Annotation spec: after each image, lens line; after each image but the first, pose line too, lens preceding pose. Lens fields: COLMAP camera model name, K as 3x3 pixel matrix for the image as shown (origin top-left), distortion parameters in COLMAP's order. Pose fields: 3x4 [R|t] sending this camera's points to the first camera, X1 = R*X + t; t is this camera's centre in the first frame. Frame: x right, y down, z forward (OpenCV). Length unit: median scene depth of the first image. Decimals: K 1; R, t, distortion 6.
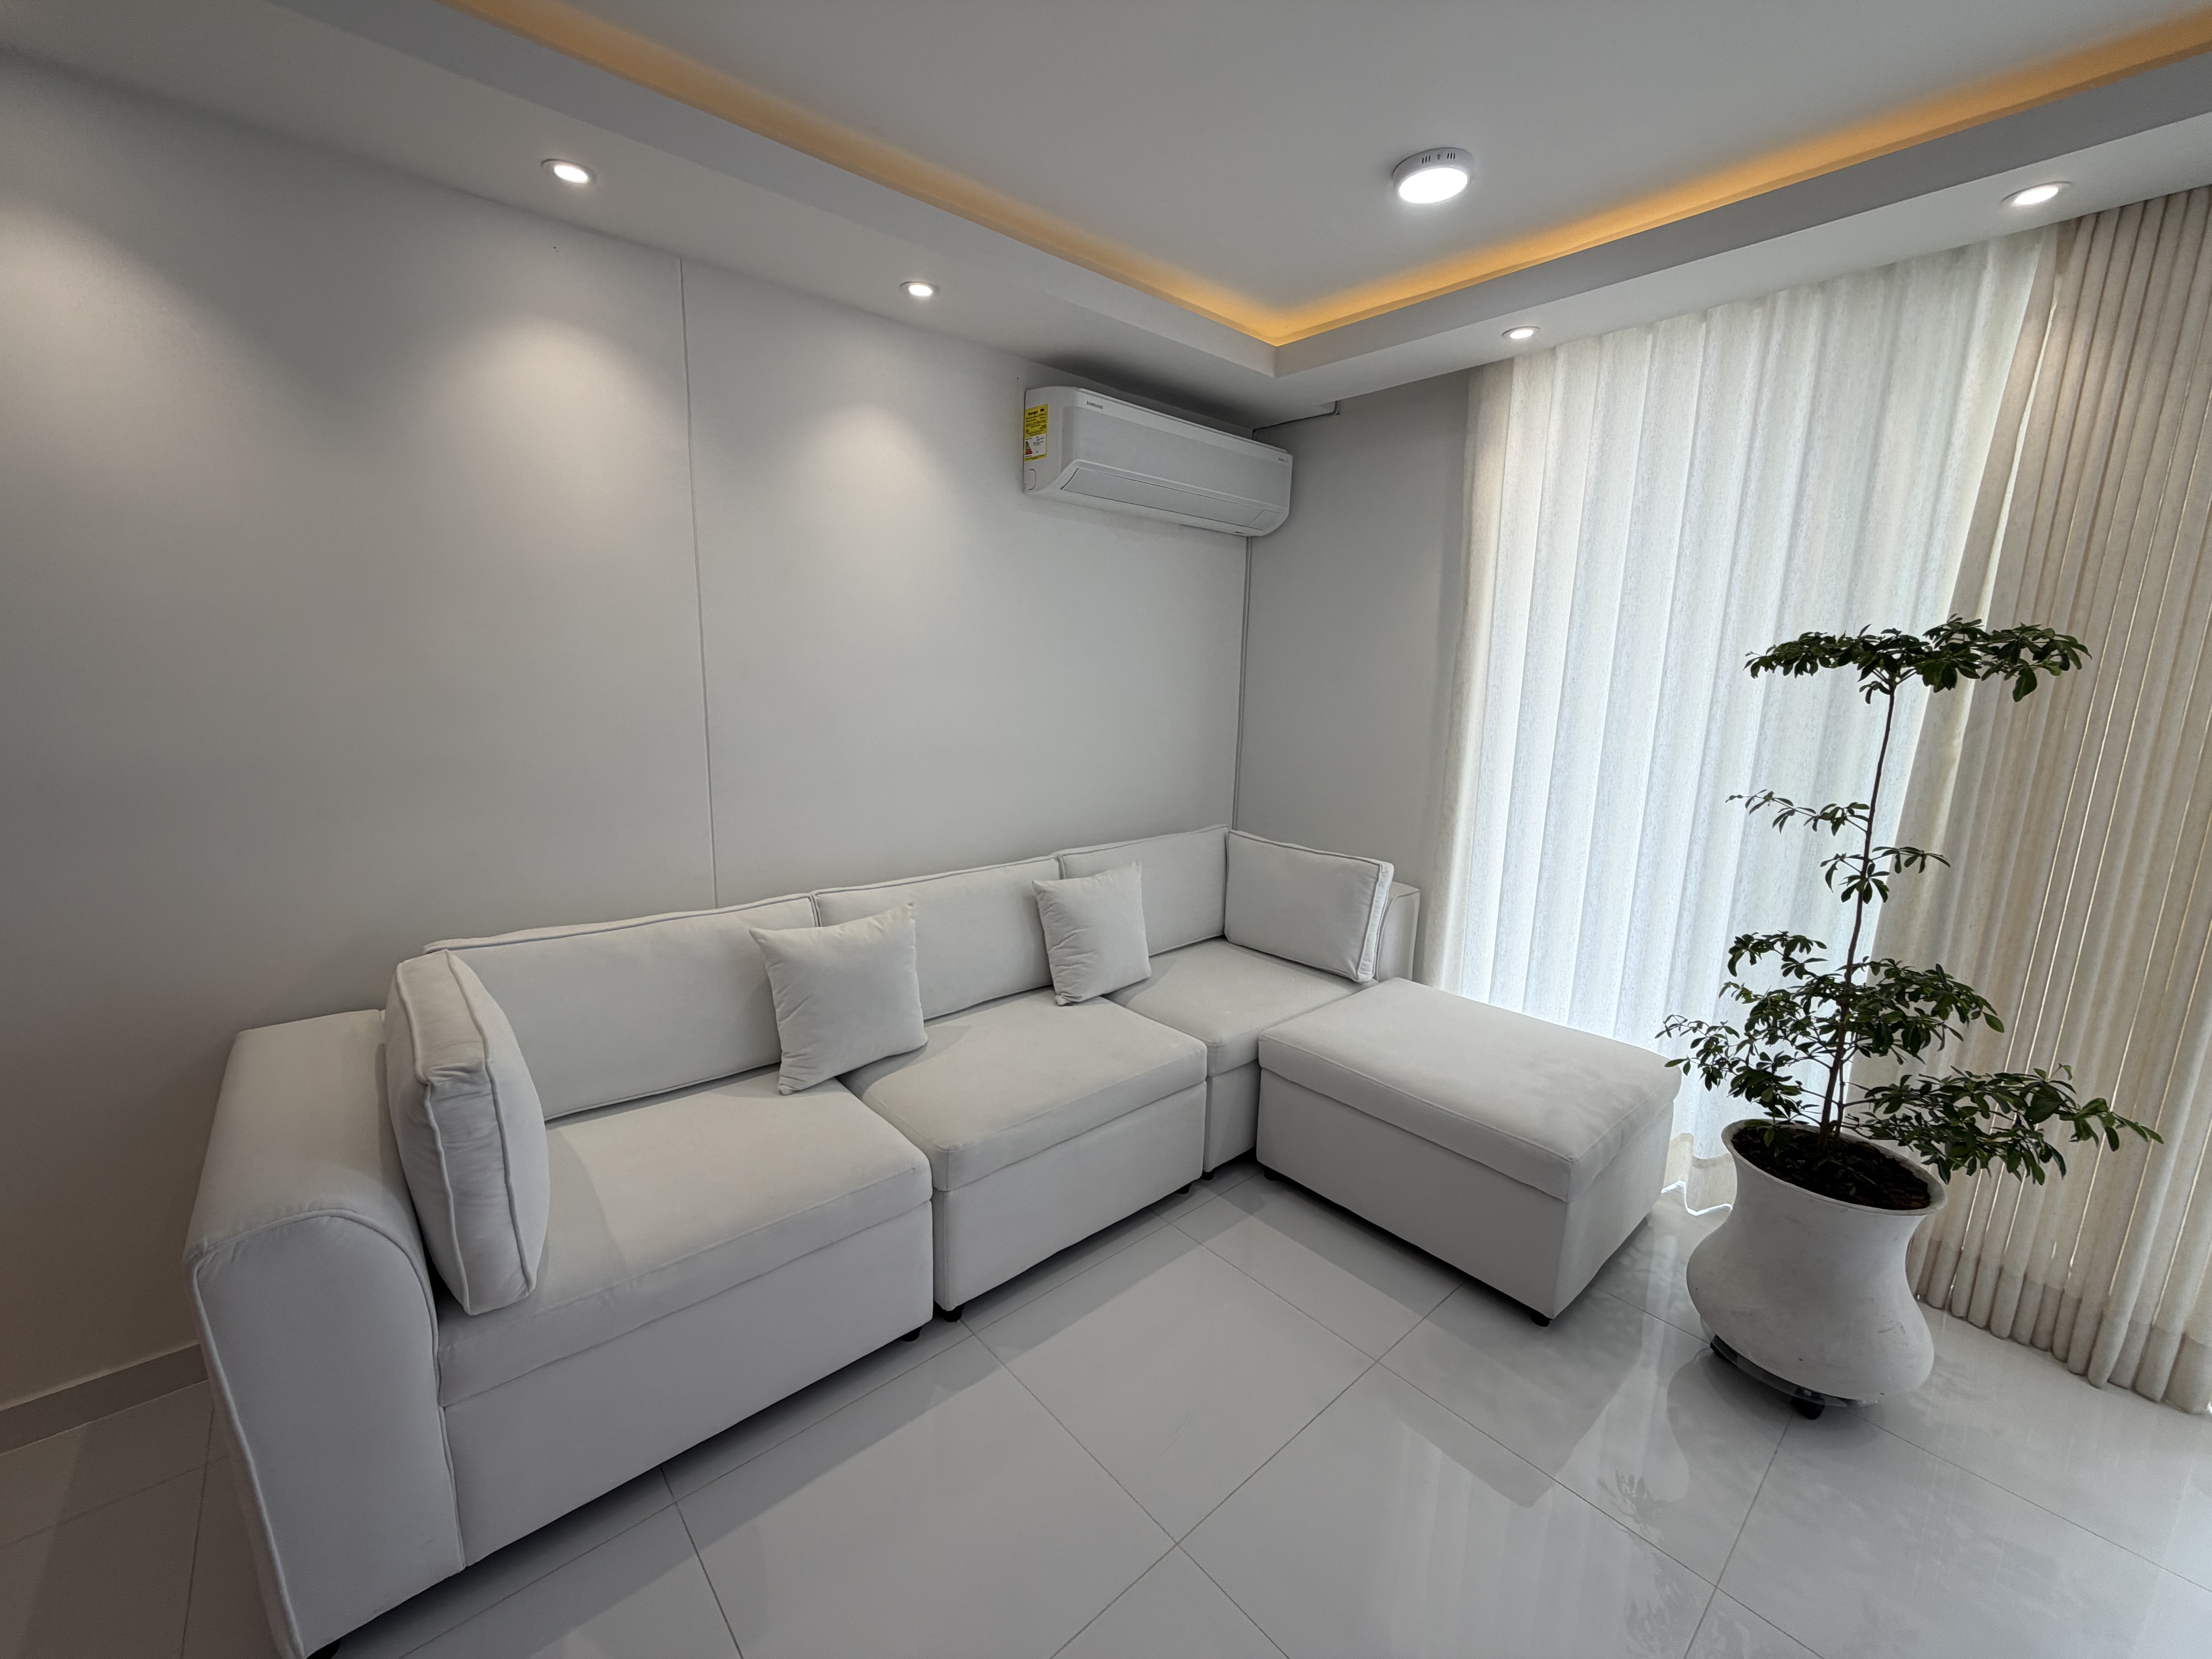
lens RADIAL K [[881.2, 0, 1106.0], [0, 881.2, 829.5], [0, 0, 1]] dist [0.000427, 0.000031]
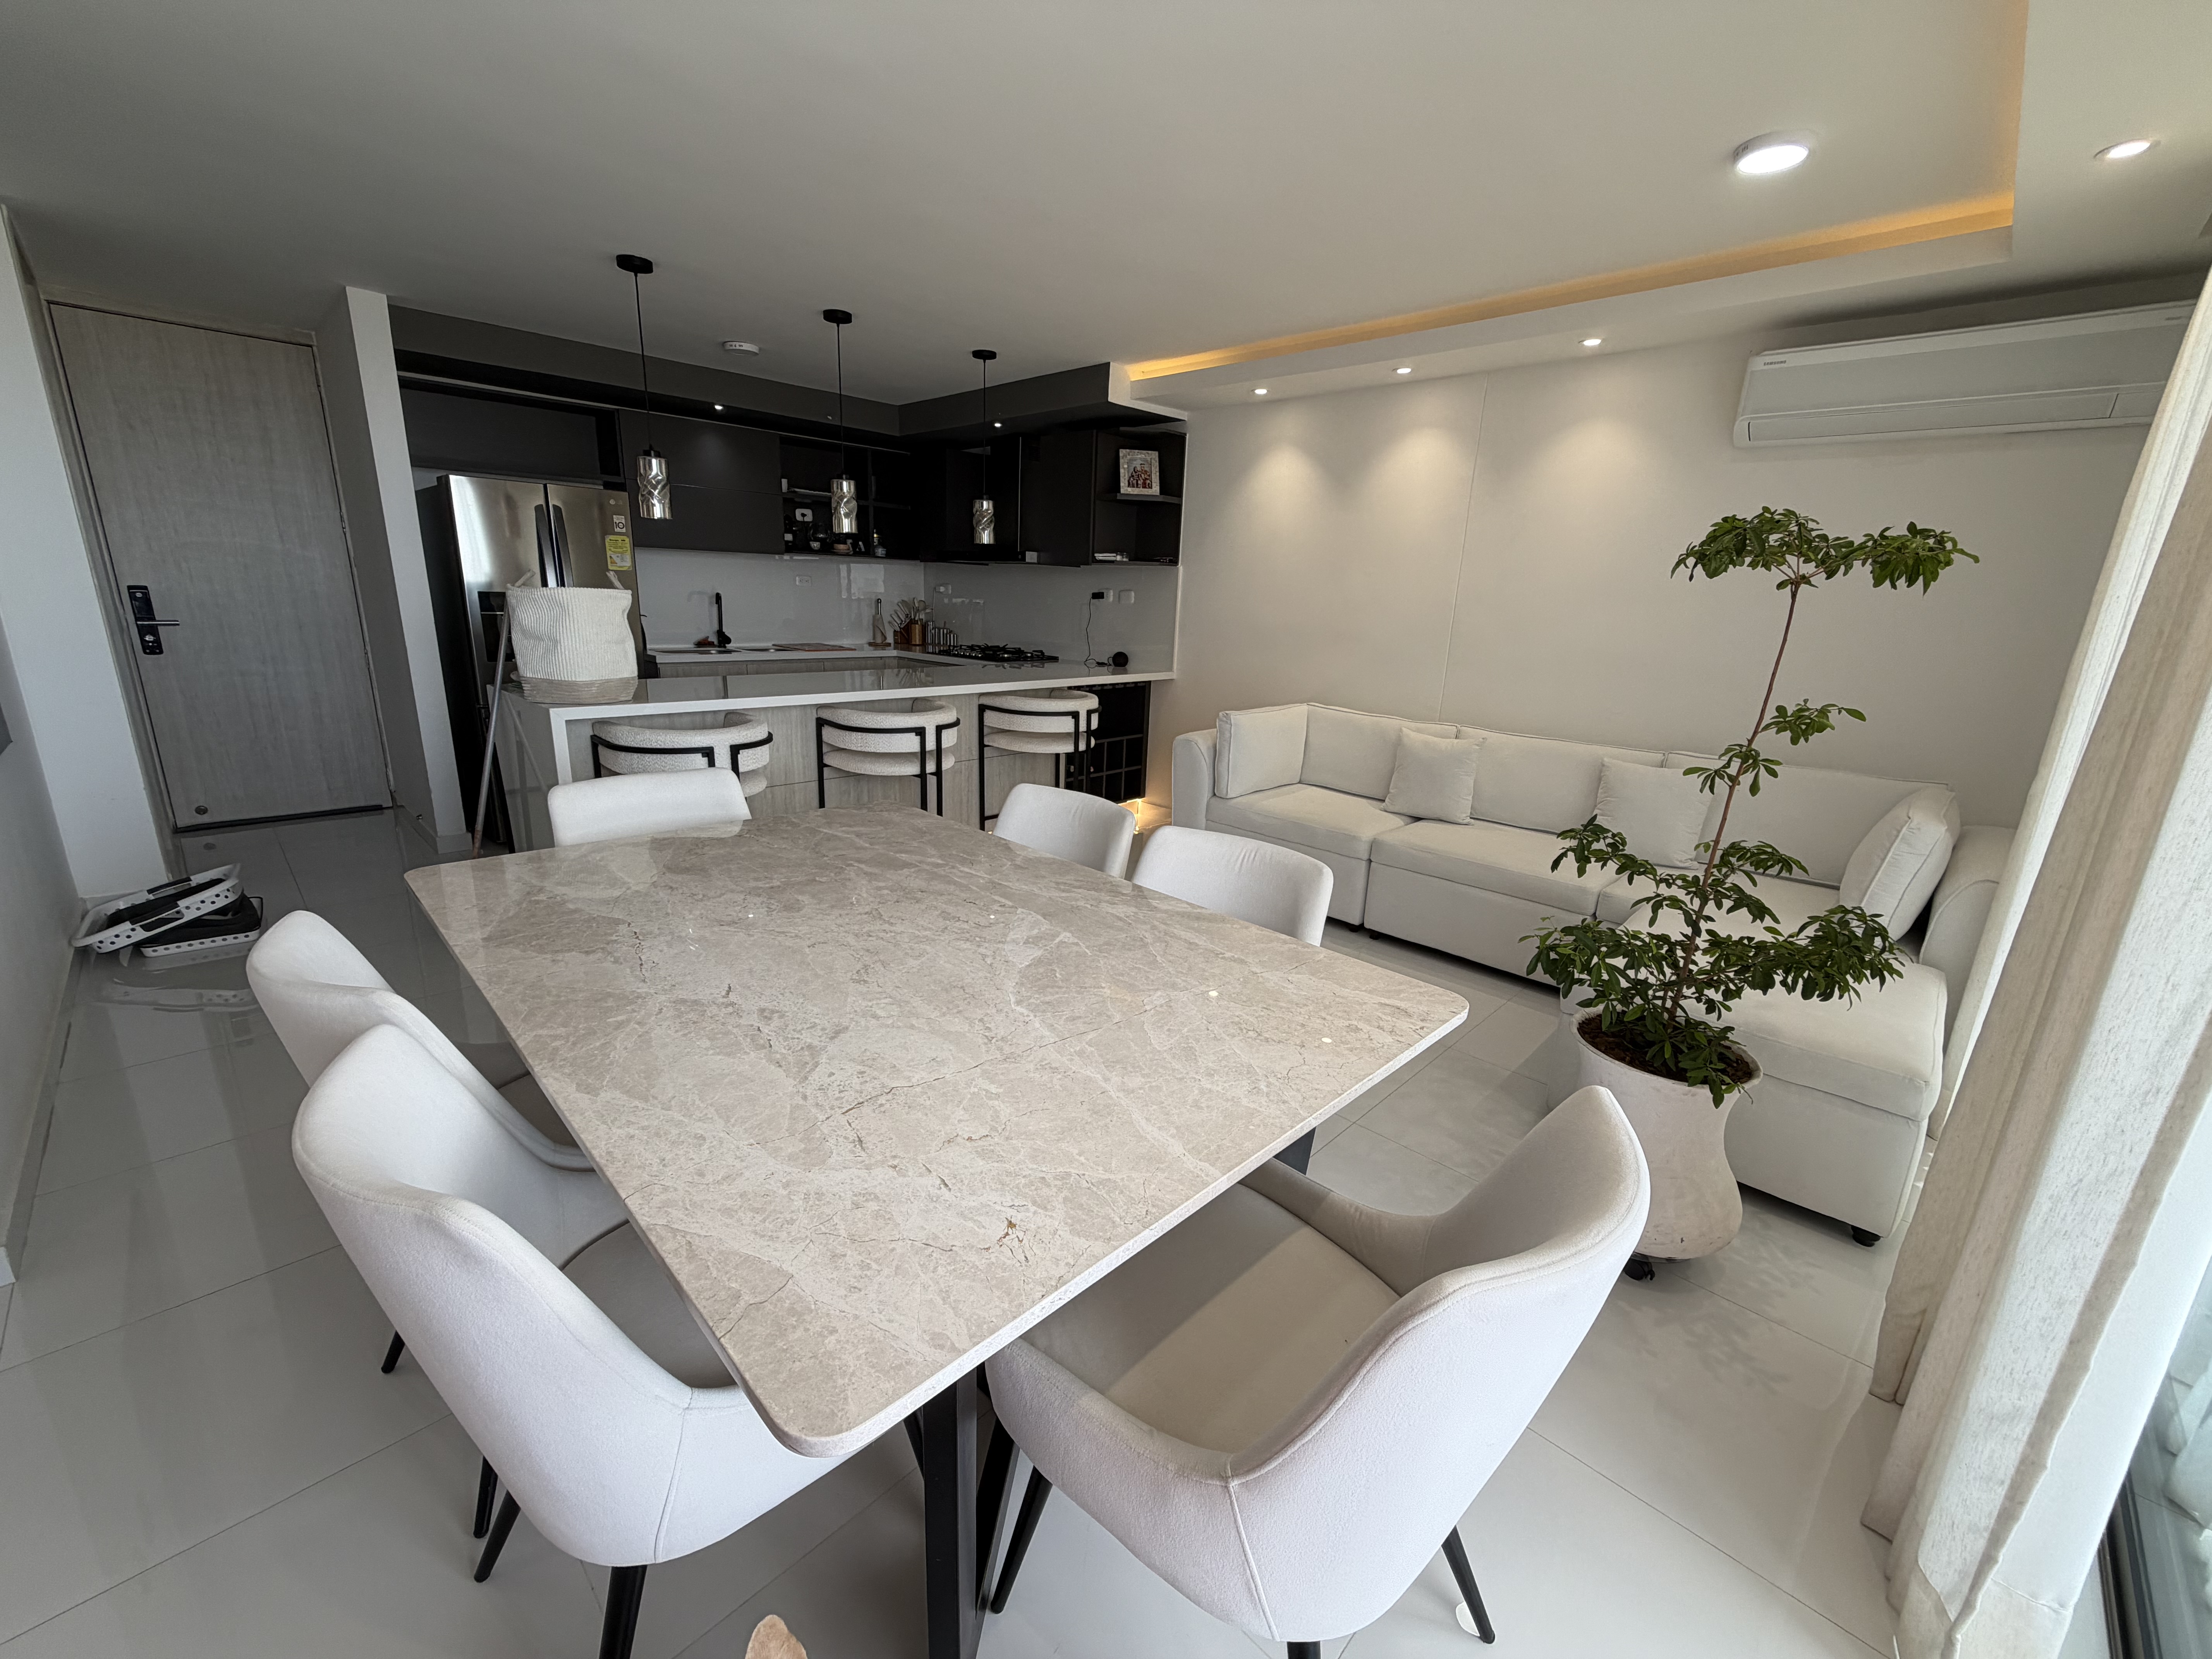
lens RADIAL K [[881.2, 0, 1106.0], [0, 881.2, 829.5], [0, 0, 1]] dist [0.000427, 0.000031]
pose [[0.091868, 0.240260, -0.966352, 1.486375], [-0.198769, 0.955349, 0.218628, 0.028298], [0.975731, 0.171996, 0.135522, 0.127654]]
